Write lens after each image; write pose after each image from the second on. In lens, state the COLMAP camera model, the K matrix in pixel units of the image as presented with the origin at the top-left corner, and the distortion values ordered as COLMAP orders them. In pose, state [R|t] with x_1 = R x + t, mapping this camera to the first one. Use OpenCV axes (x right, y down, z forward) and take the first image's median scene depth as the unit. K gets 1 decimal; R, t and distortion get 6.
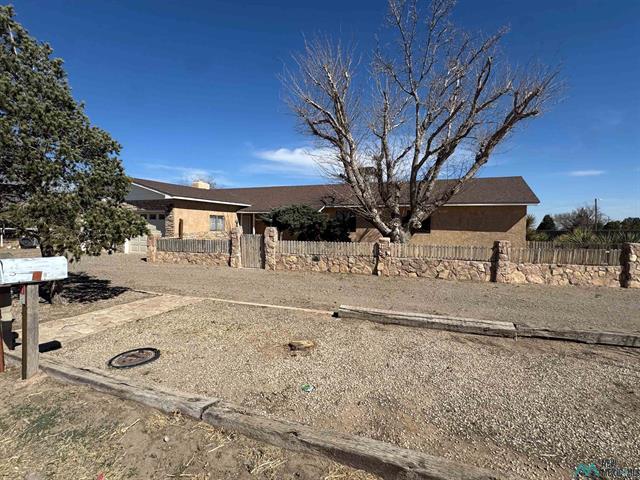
lens RADIAL K [[310.3, 0, 315.9], [0, 310.3, 243.3], [0, 0, 1]] dist [-0.002796, -0.000645]
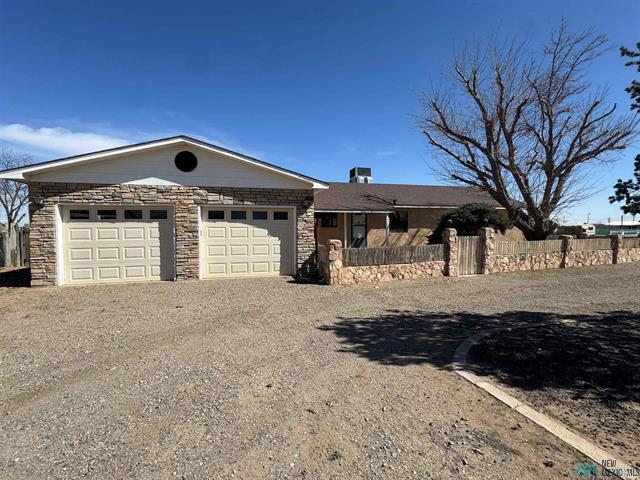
lens RADIAL K [[310.3, 0, 319.9], [0, 310.3, 237.8], [0, 0, 1]] dist [-0.002796, -0.000645]
pose [[0.788459, -0.035335, 0.614071, -1.106550], [0.048735, 0.998799, -0.005103, -0.042109], [-0.613153, 0.033950, 0.789234, 0.588658]]
